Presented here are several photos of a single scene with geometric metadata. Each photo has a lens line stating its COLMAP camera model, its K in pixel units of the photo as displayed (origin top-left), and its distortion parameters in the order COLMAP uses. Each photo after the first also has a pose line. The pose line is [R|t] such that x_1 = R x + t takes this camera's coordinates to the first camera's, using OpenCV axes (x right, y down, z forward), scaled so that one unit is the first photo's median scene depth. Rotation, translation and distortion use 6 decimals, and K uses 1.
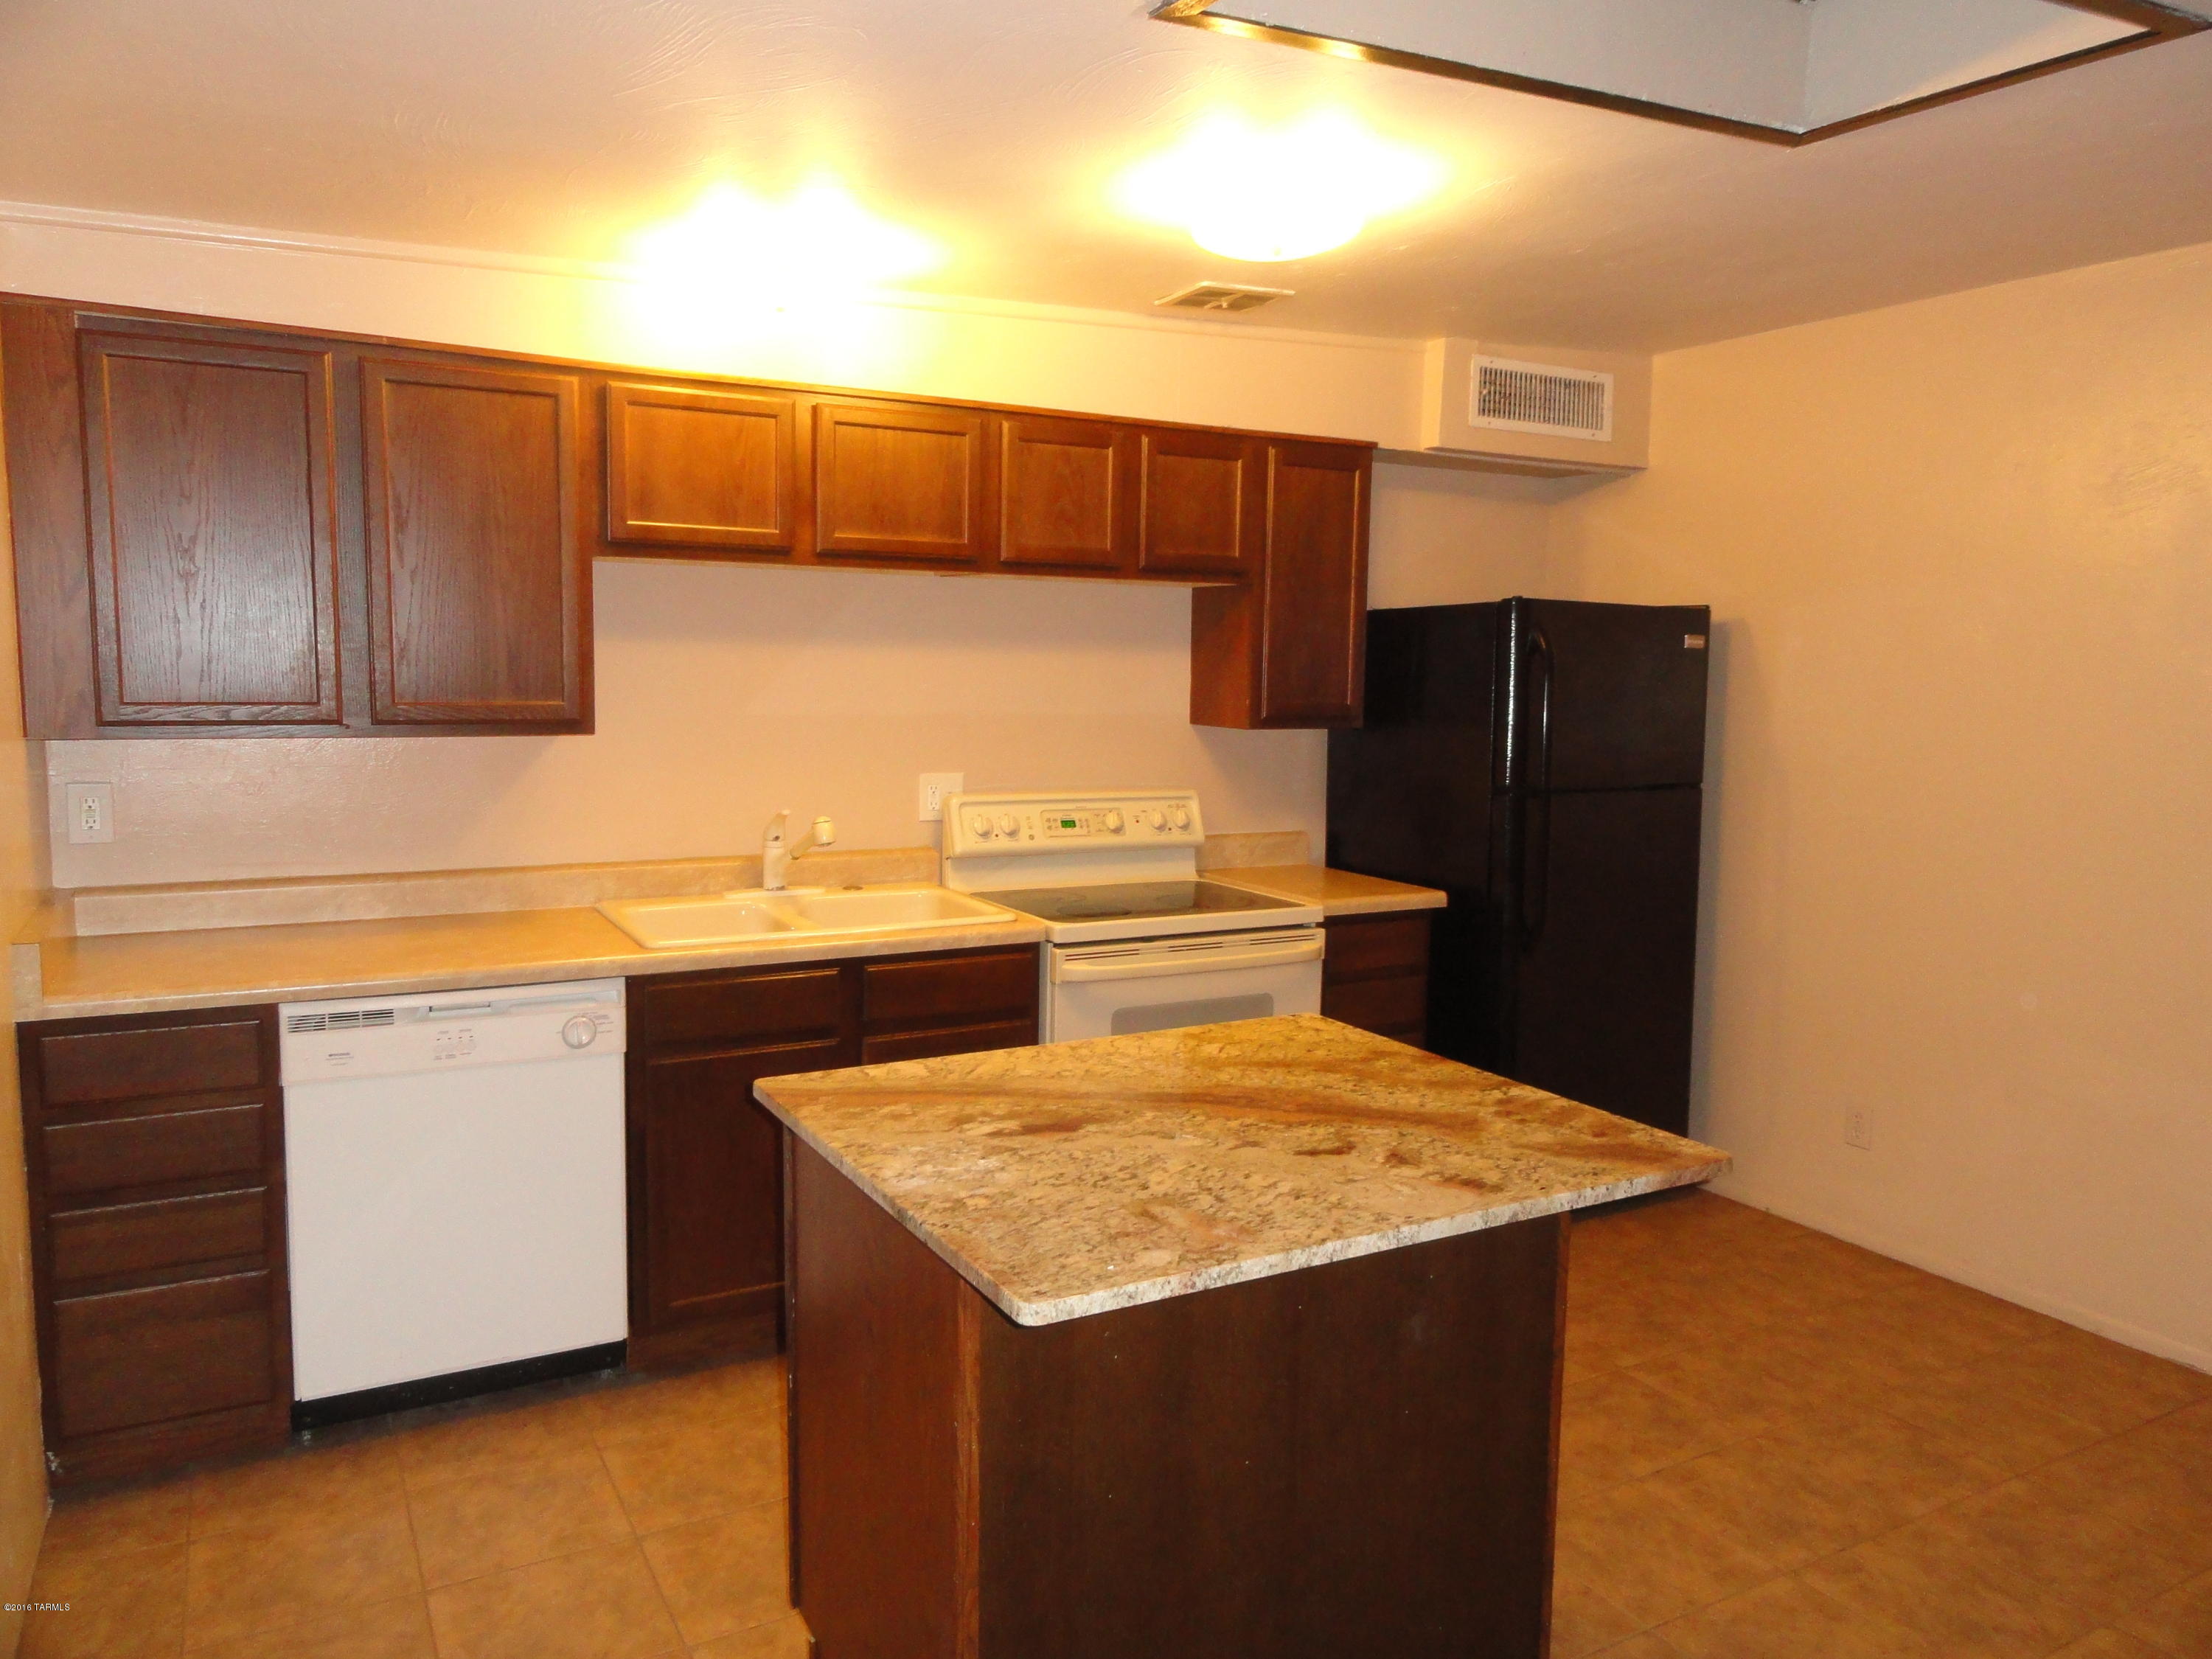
lens RADIAL K [[1540.5, 0, 1114.6], [0, 1540.5, 826.7], [0, 0, 1]] dist [-0.005316, 0.003255]
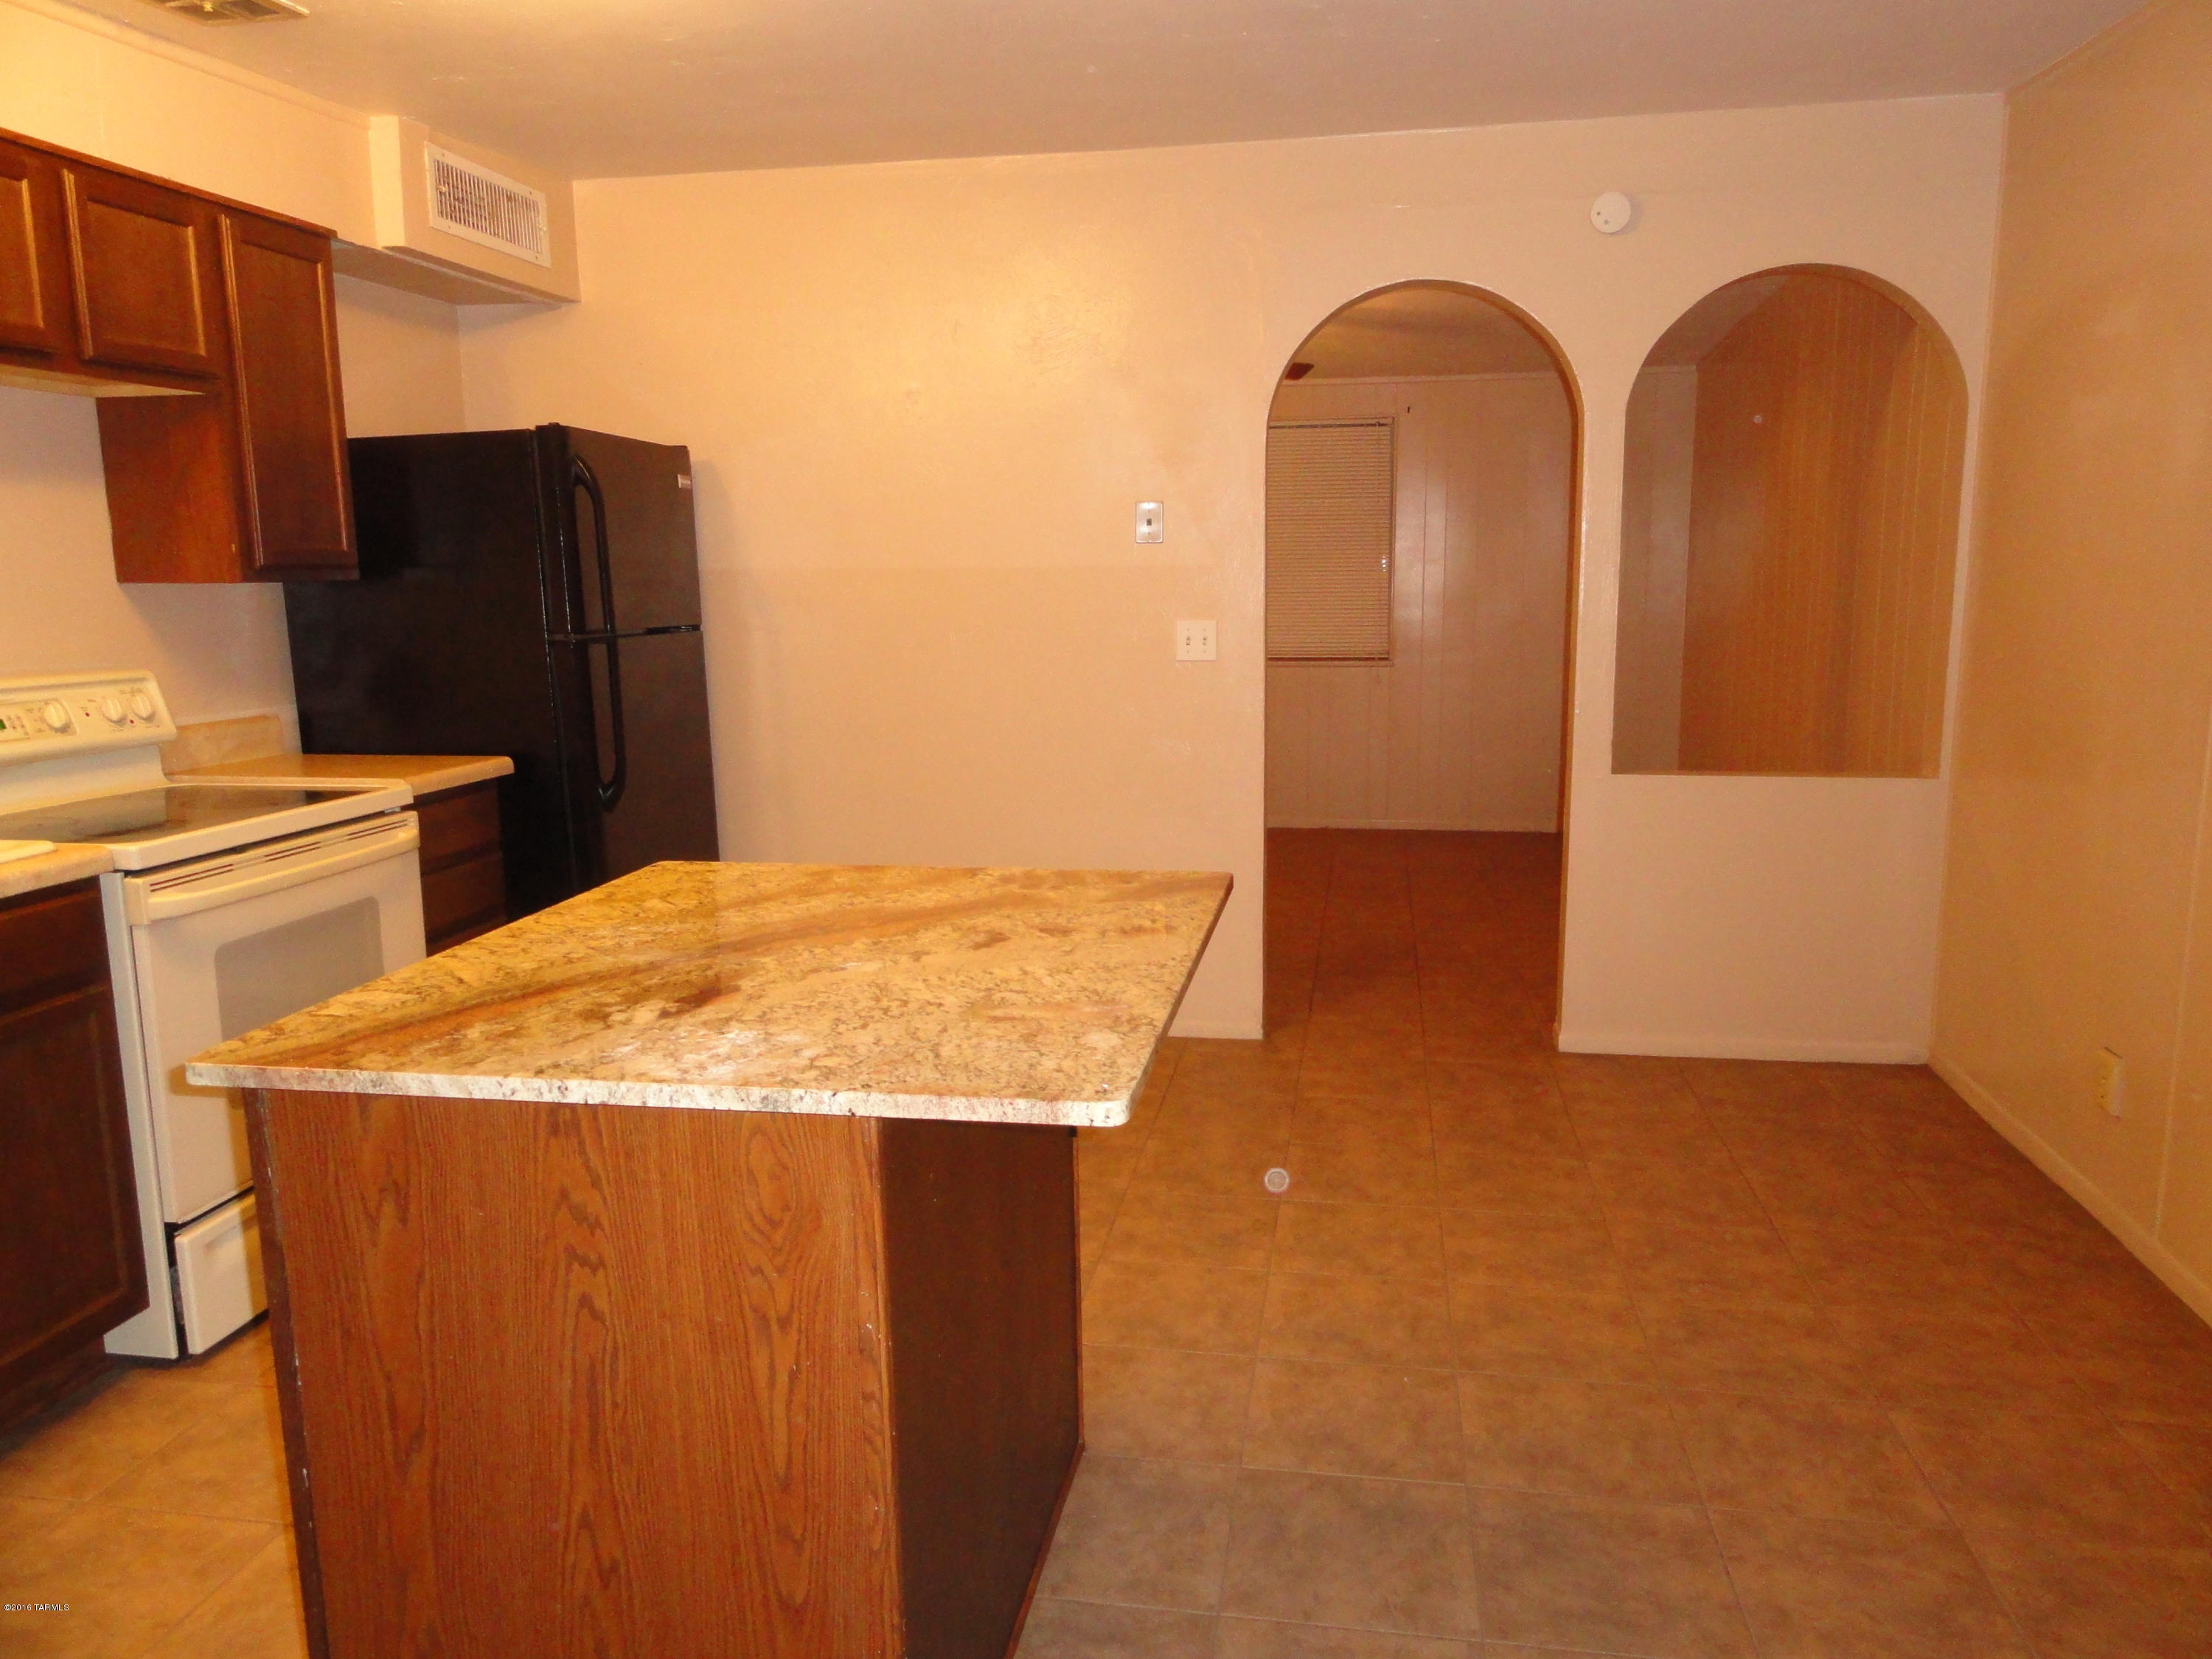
lens RADIAL K [[1540.5, 0, 1114.6], [0, 1540.5, 826.7], [0, 0, 1]] dist [-0.005316, 0.003255]
pose [[0.628125, -0.152880, 0.762946, -0.267179], [0.105709, 0.988184, 0.110985, 0.021393], [-0.770899, 0.010938, 0.636864, 0.165919]]
